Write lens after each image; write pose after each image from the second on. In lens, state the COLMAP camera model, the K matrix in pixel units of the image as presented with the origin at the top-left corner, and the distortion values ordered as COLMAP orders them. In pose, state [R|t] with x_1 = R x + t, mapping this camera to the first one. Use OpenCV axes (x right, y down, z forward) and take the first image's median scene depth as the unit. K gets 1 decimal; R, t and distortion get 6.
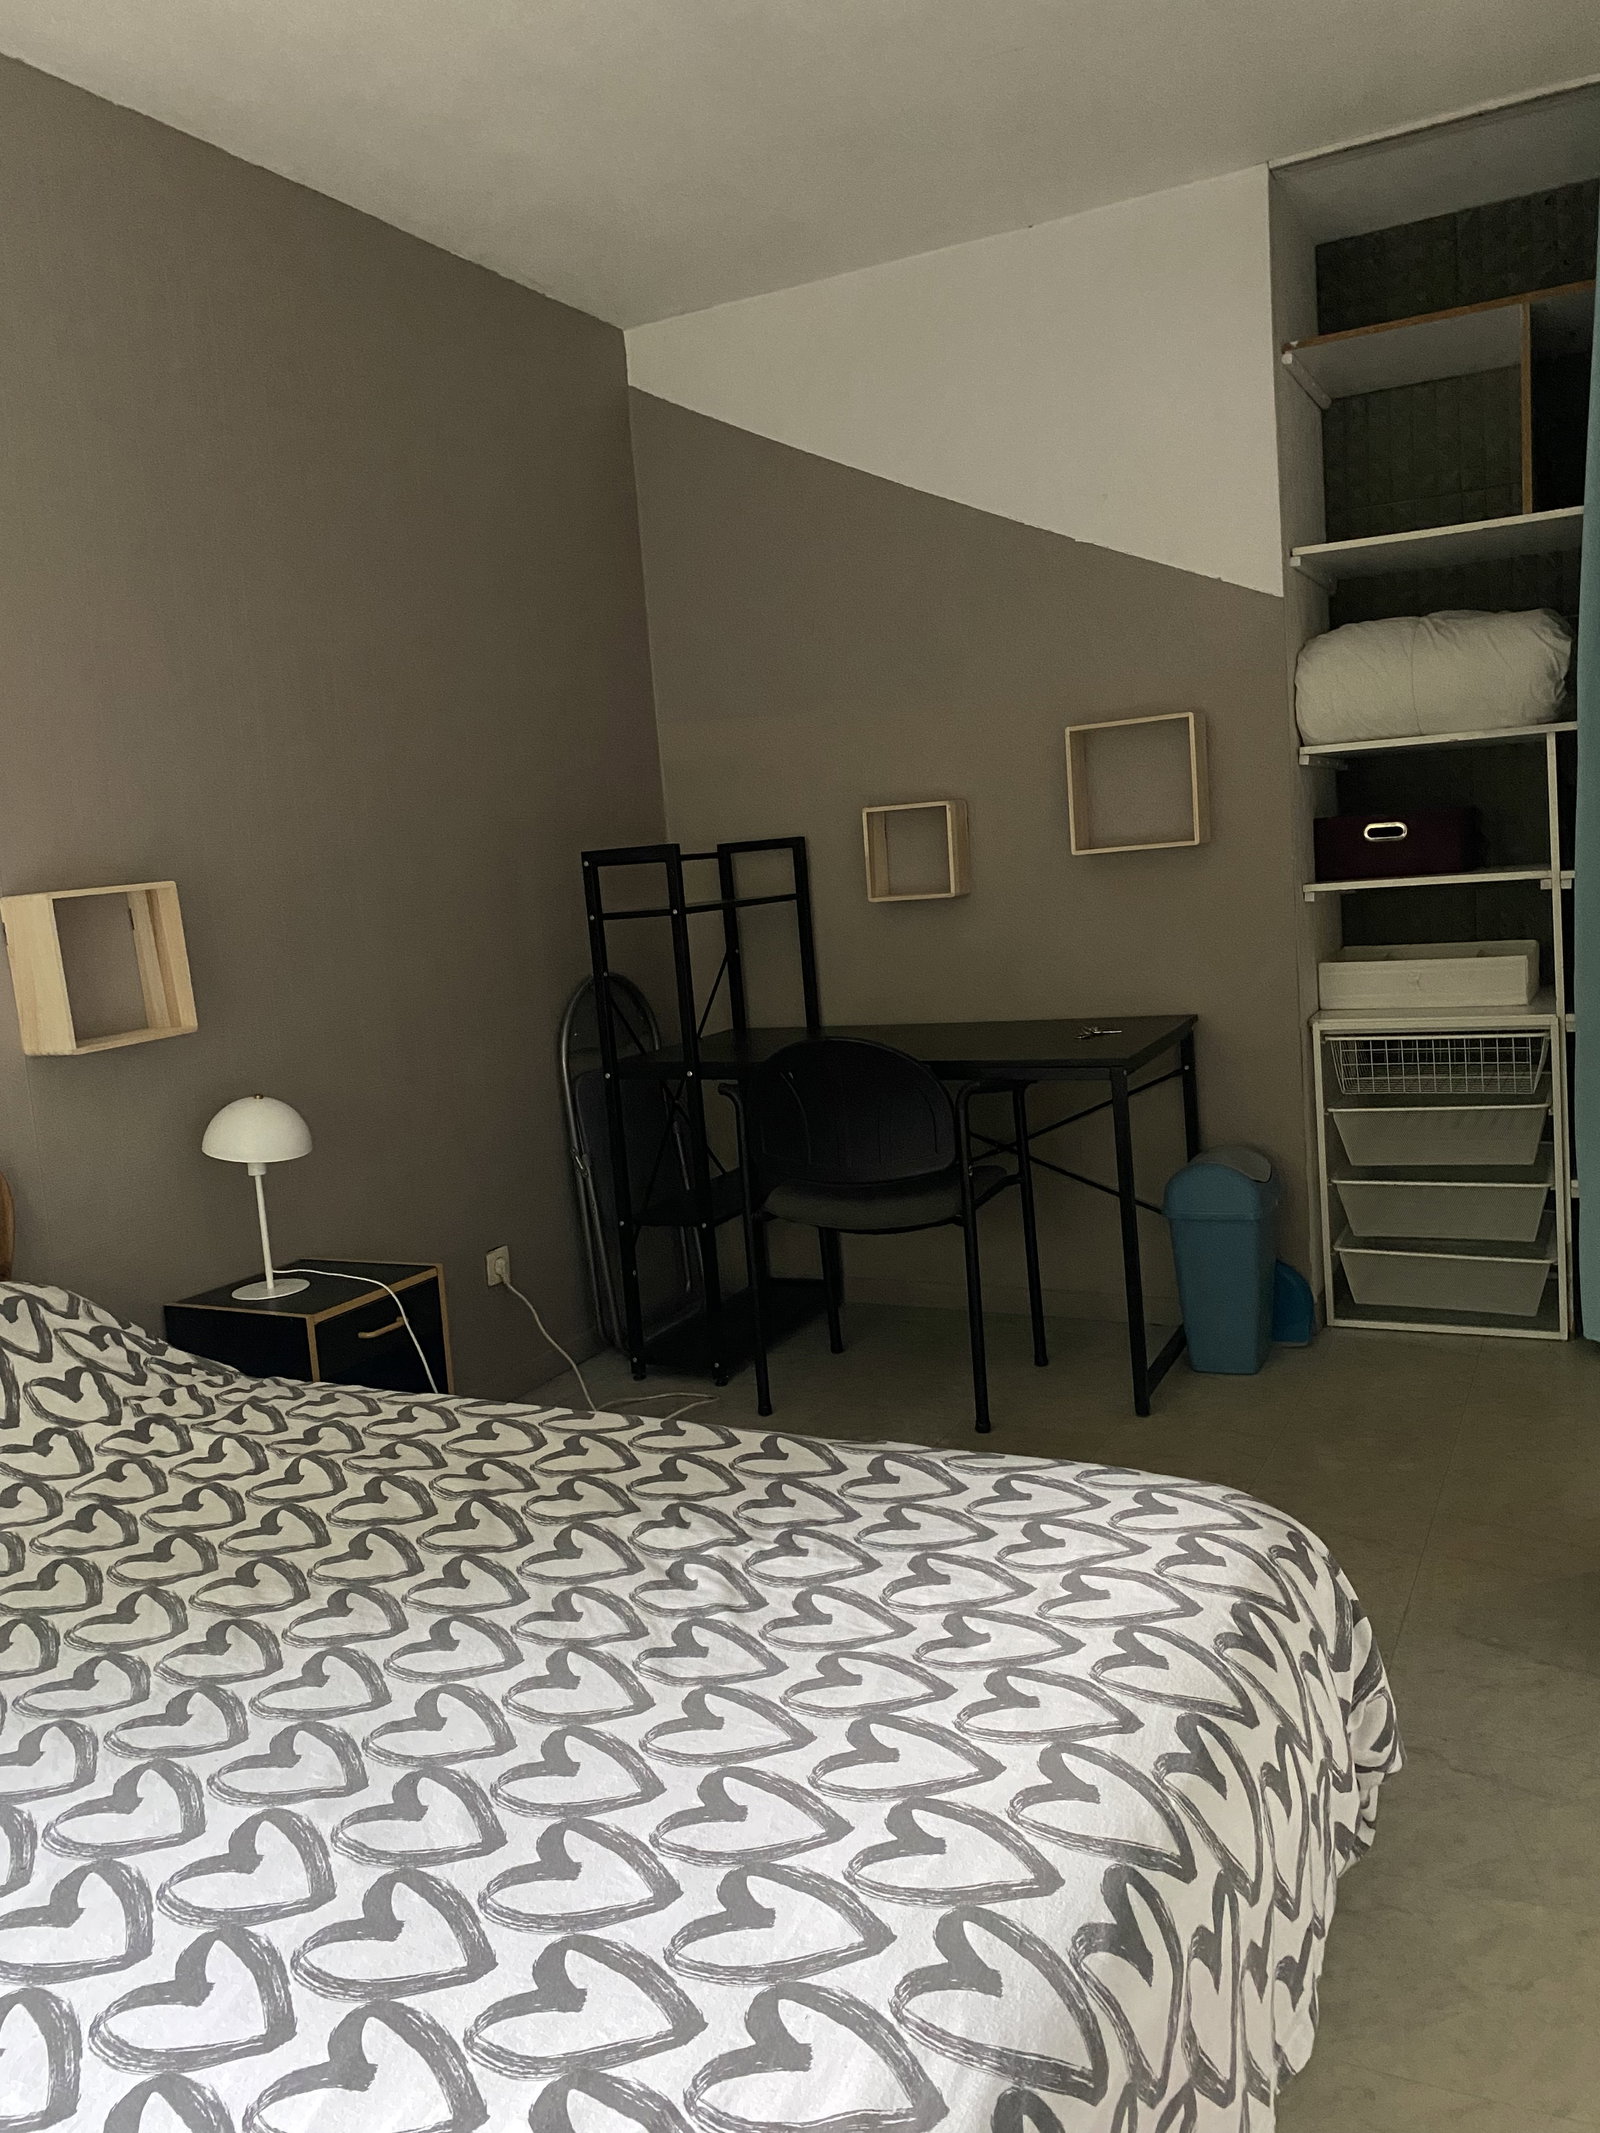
lens RADIAL K [[1704.3, 0, 800.0], [0, 1704.3, 1066.5], [0, 0, 1]] dist [0.002726, -0.004770]
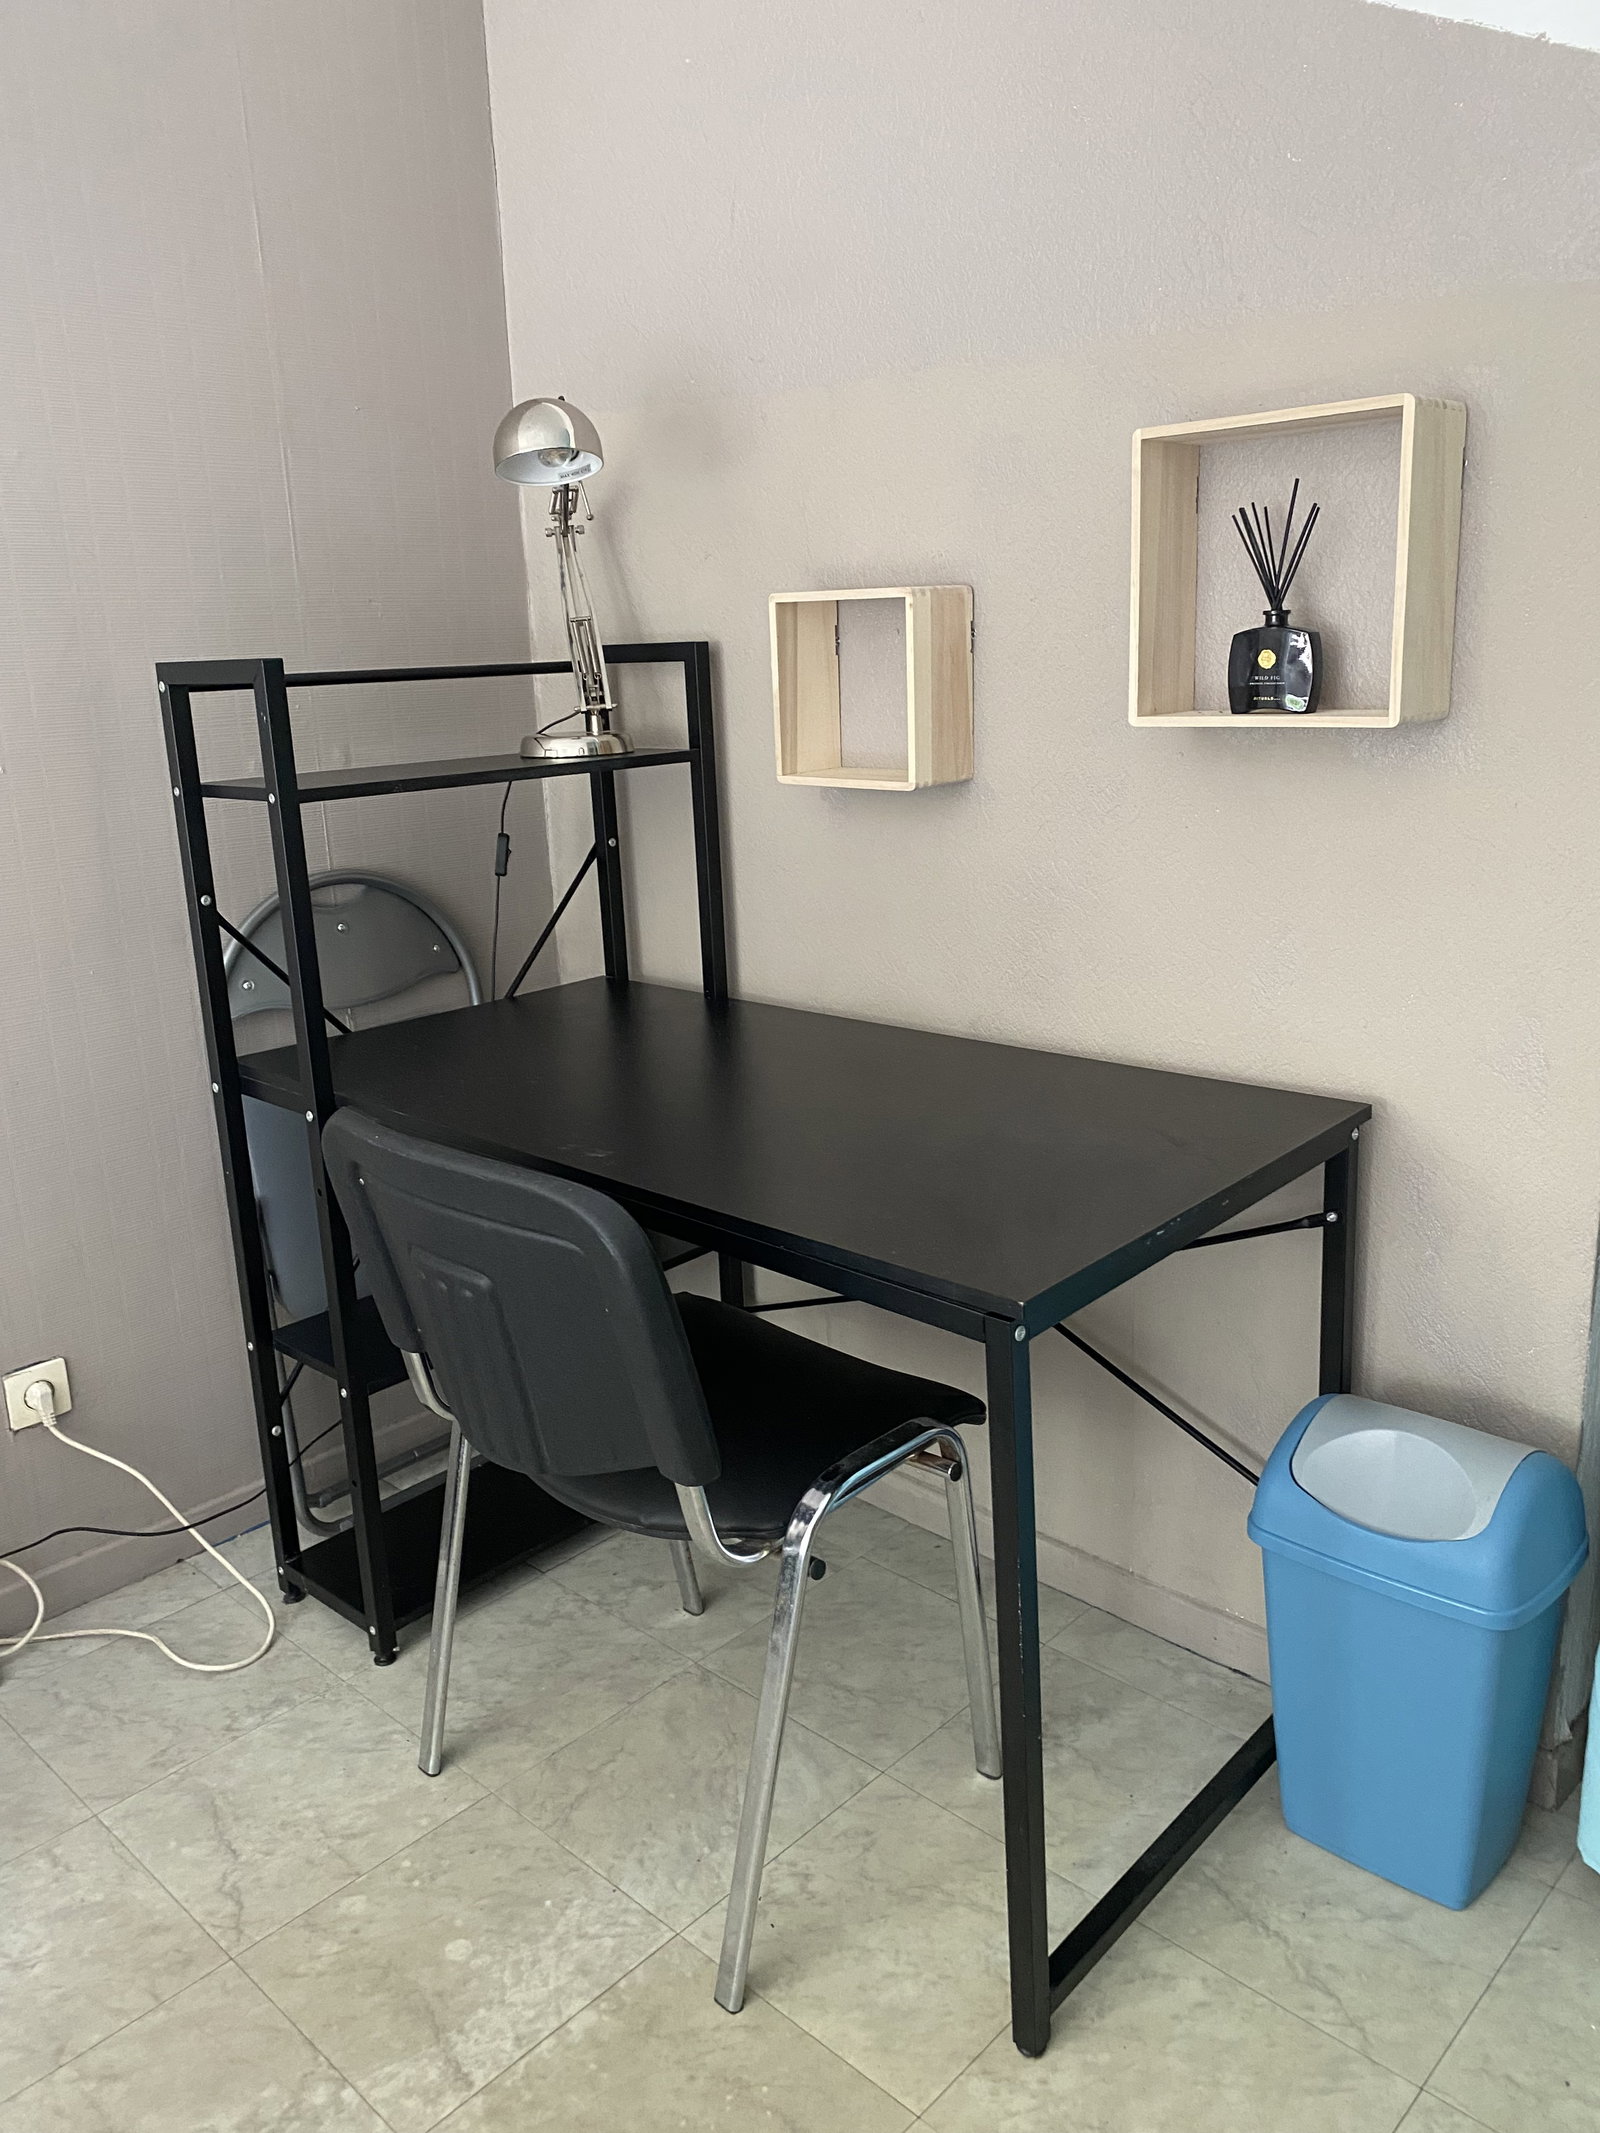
lens RADIAL K [[1704.3, 0, 800.0], [0, 1704.3, 1066.5], [0, 0, 1]] dist [0.002726, -0.004770]
pose [[0.957436, 0.116371, -0.264147, 0.204301], [-0.077107, 0.984987, 0.154453, -0.097051], [0.278155, -0.127512, 0.952035, 0.527499]]
